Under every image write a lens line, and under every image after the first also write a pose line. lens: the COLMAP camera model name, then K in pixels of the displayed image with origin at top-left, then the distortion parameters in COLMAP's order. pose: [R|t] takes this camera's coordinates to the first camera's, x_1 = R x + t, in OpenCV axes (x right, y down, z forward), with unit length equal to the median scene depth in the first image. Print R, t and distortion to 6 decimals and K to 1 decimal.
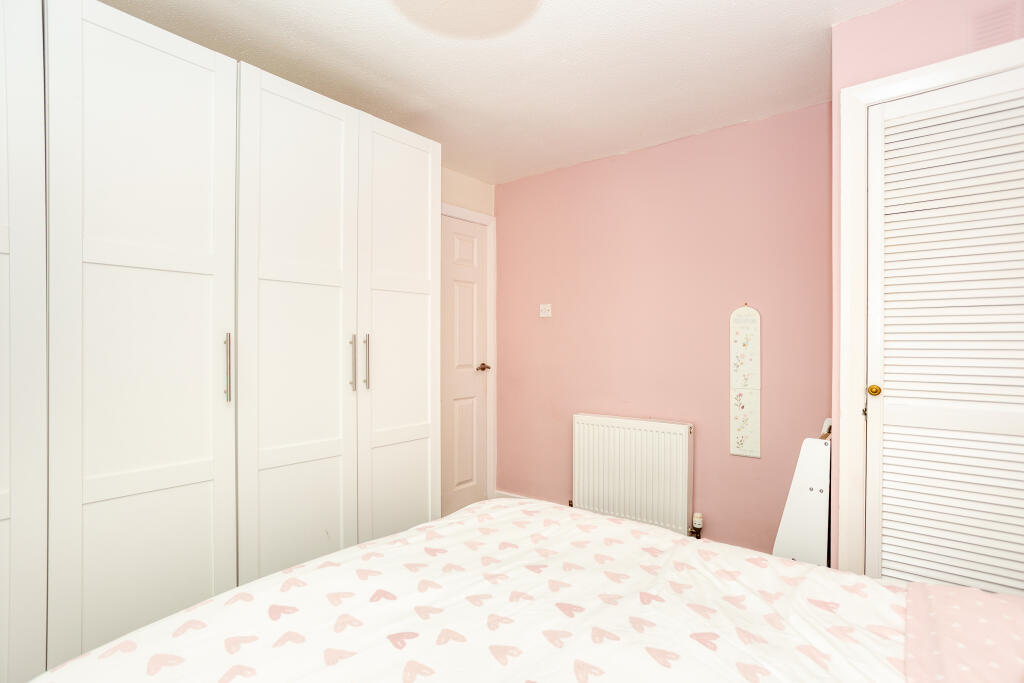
lens RADIAL K [[500.8, 0, 504.9], [0, 500.8, 342.8], [0, 0, 1]] dist [-0.055067, 0.033442]
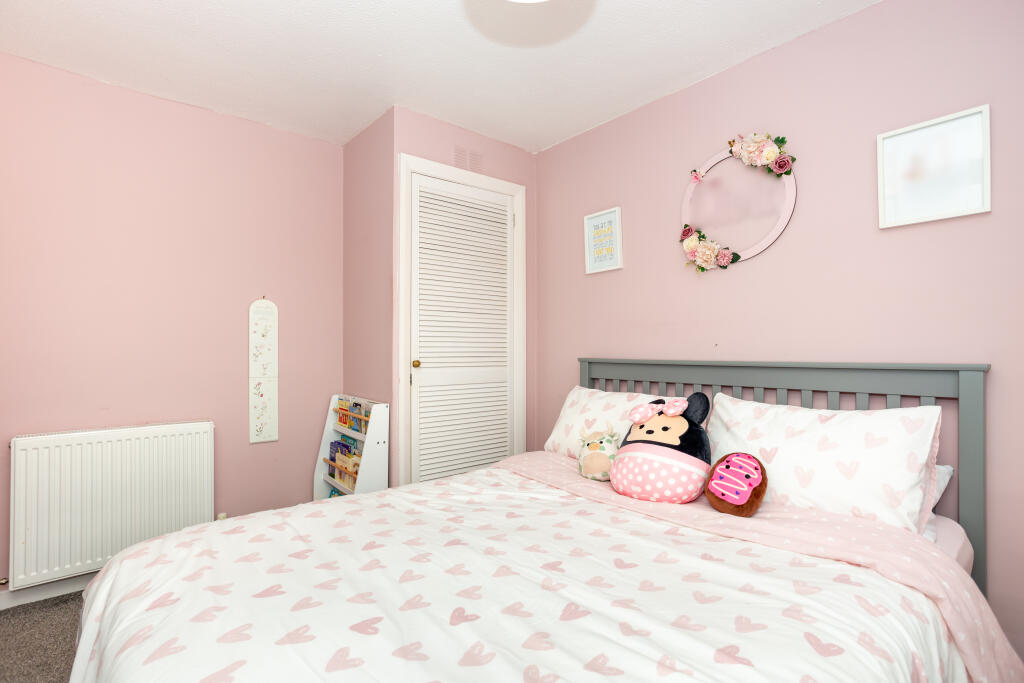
lens RADIAL K [[494.9, 0, 517.6], [0, 494.9, 344.2], [0, 0, 1]] dist [-0.061356, 0.030539]
pose [[0.171738, 0.015192, 0.985025, -0.654620], [0.004743, 0.999857, -0.016248, 0.061980], [-0.985131, 0.007462, 0.171642, 0.437367]]
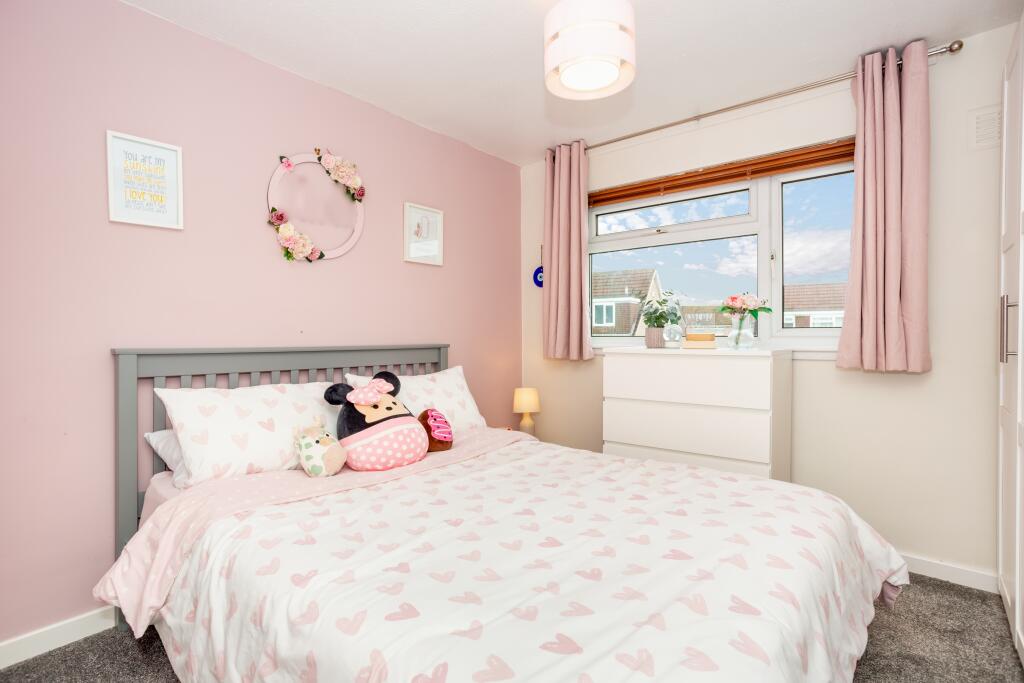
lens RADIAL K [[498.3, 0, 497.7], [0, 498.3, 343.6], [0, 0, 1]] dist [-0.055350, 0.035913]
pose [[-0.999721, -0.001976, 0.023522, 0.124558], [-0.001461, 0.999759, 0.021889, 0.046633], [-0.023559, 0.021849, -0.999484, 1.533601]]
